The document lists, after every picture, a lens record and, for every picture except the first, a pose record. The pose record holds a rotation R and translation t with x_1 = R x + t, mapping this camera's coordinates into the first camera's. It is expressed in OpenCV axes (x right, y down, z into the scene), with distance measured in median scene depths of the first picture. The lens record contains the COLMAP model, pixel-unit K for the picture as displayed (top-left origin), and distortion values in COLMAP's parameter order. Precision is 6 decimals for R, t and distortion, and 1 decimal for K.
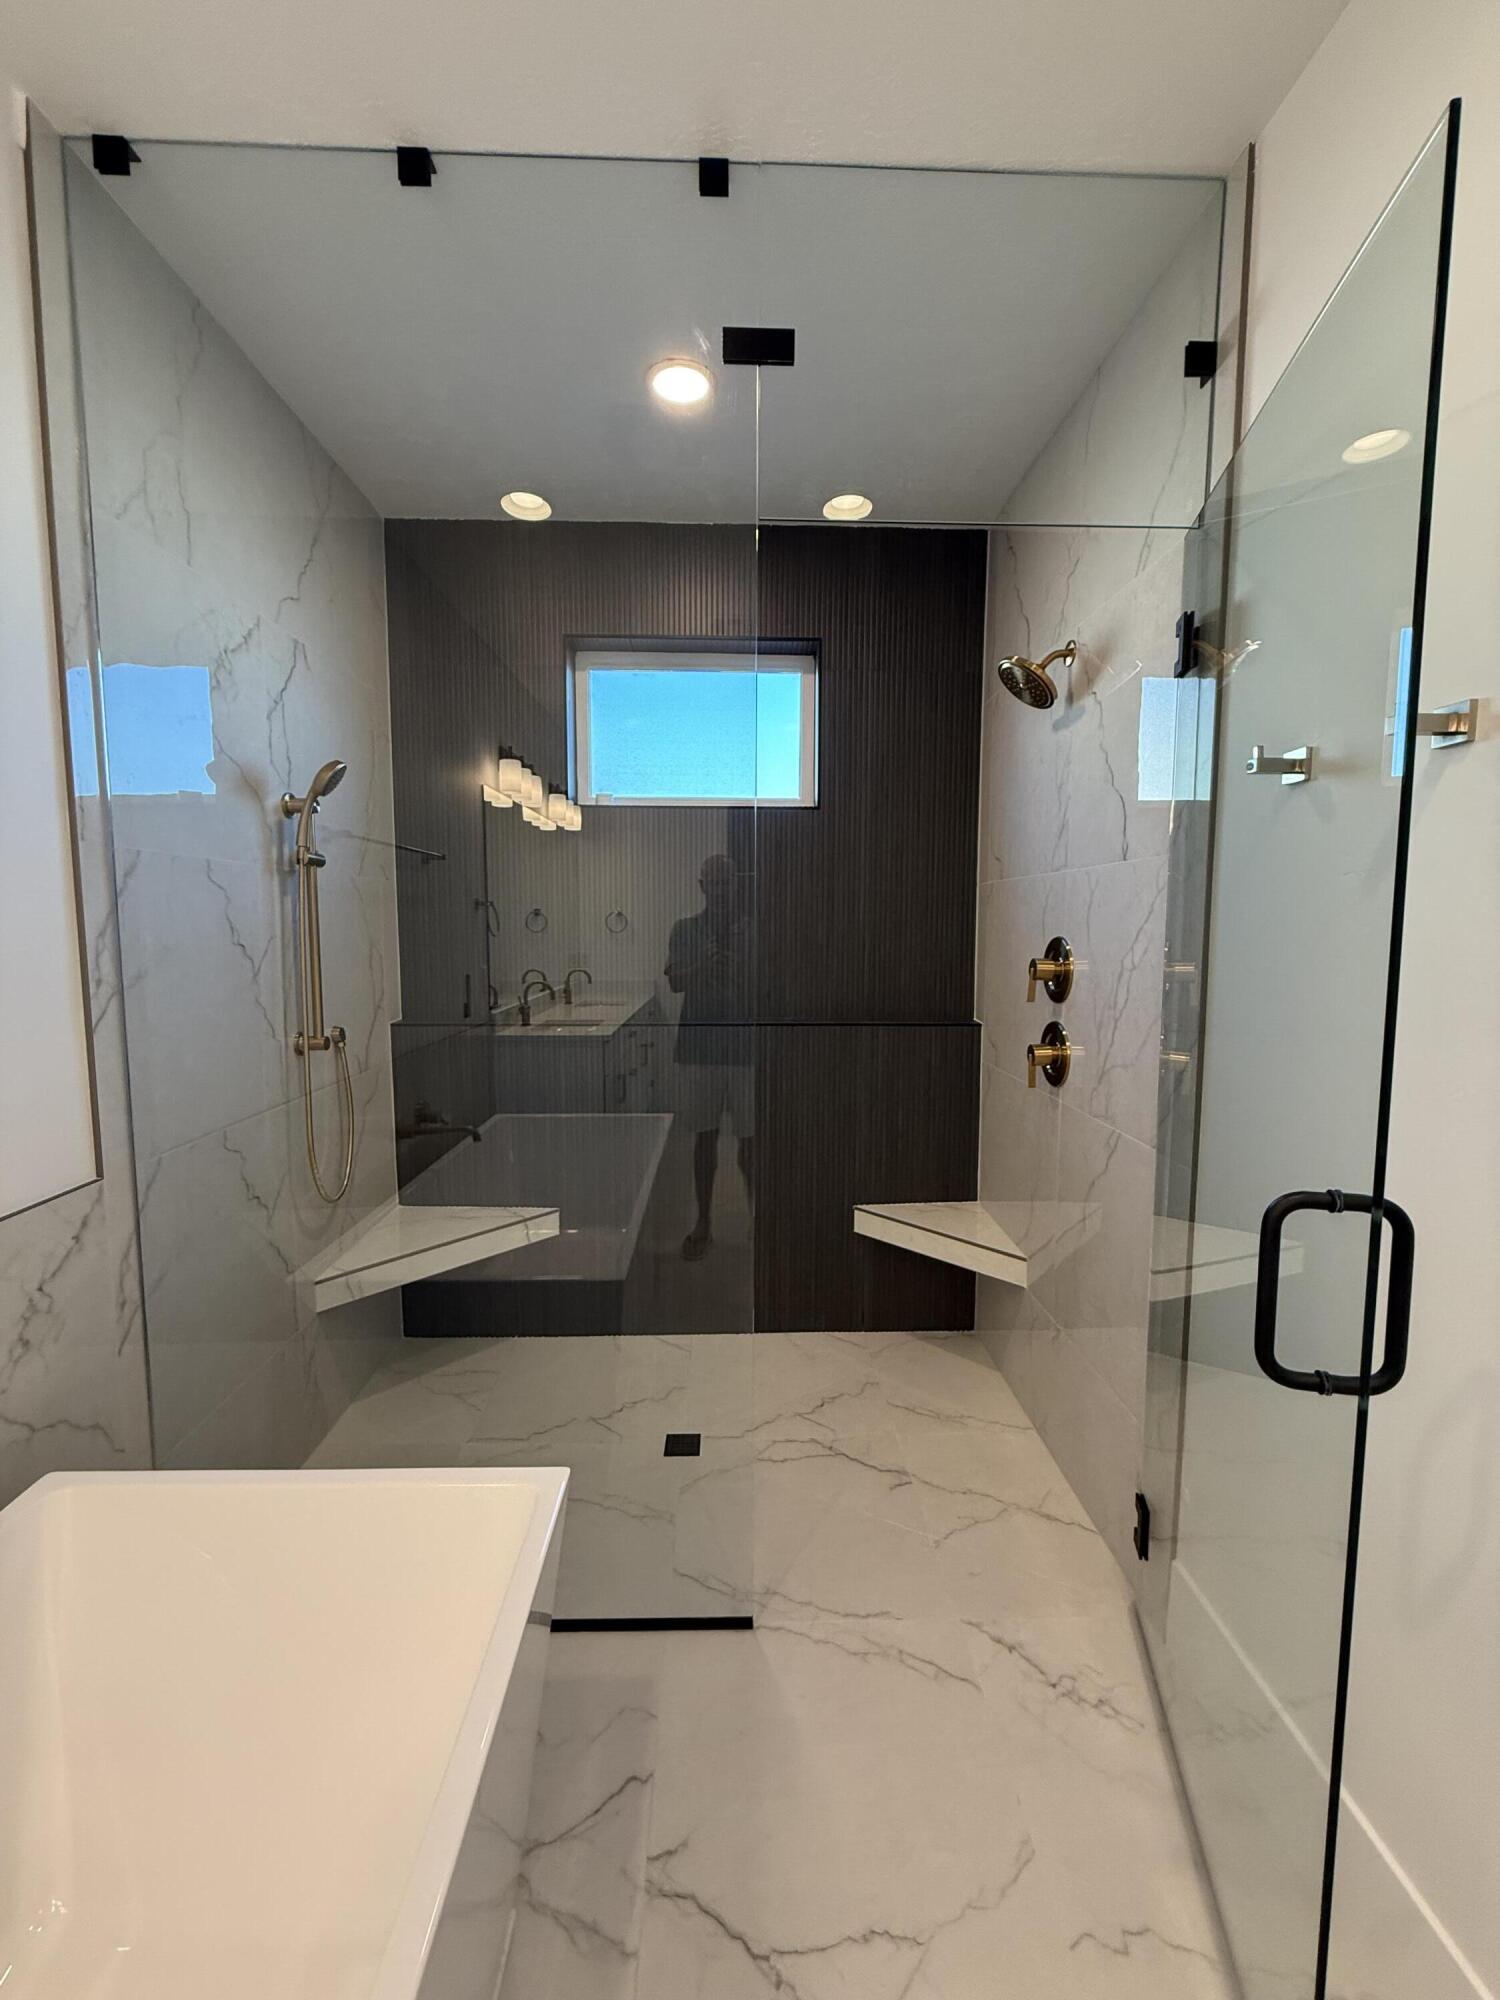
lens RADIAL K [[793.5, 0, 749.9], [0, 793.5, 993.8], [0, 0, 1]] dist [0.000598, -0.000173]
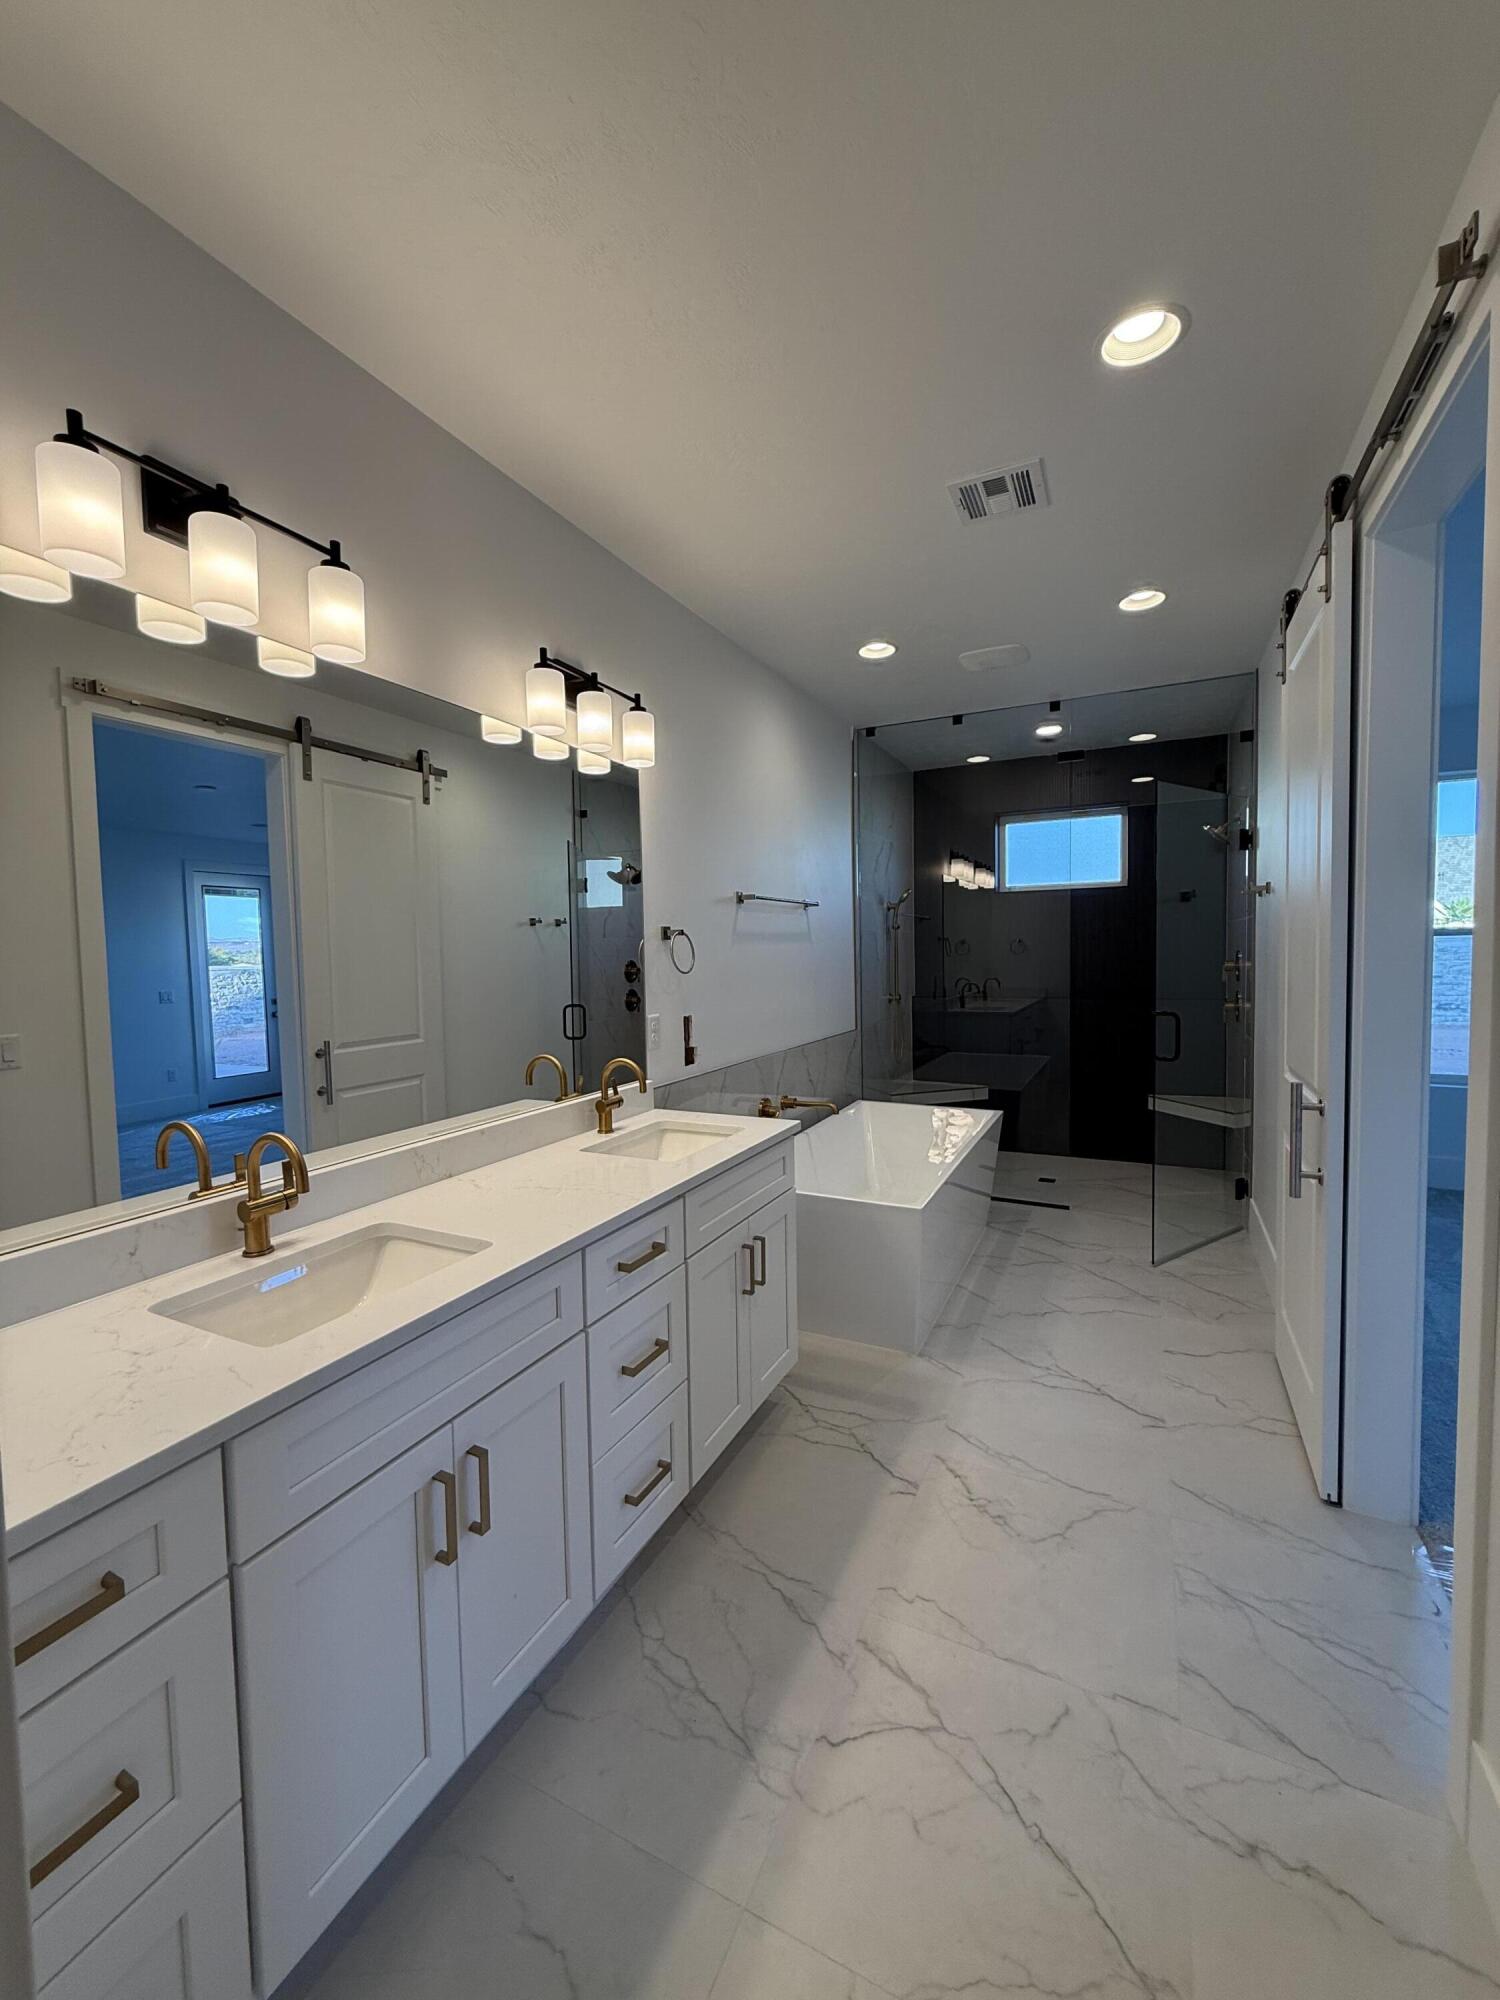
lens RADIAL K [[793.5, 0, 749.9], [0, 793.5, 993.8], [0, 0, 1]] dist [0.000598, -0.000173]
pose [[0.882380, 0.004361, -0.470517, 0.185323], [-0.018974, 0.999473, -0.026320, 0.096474], [0.470154, 0.032152, 0.881998, -1.136028]]
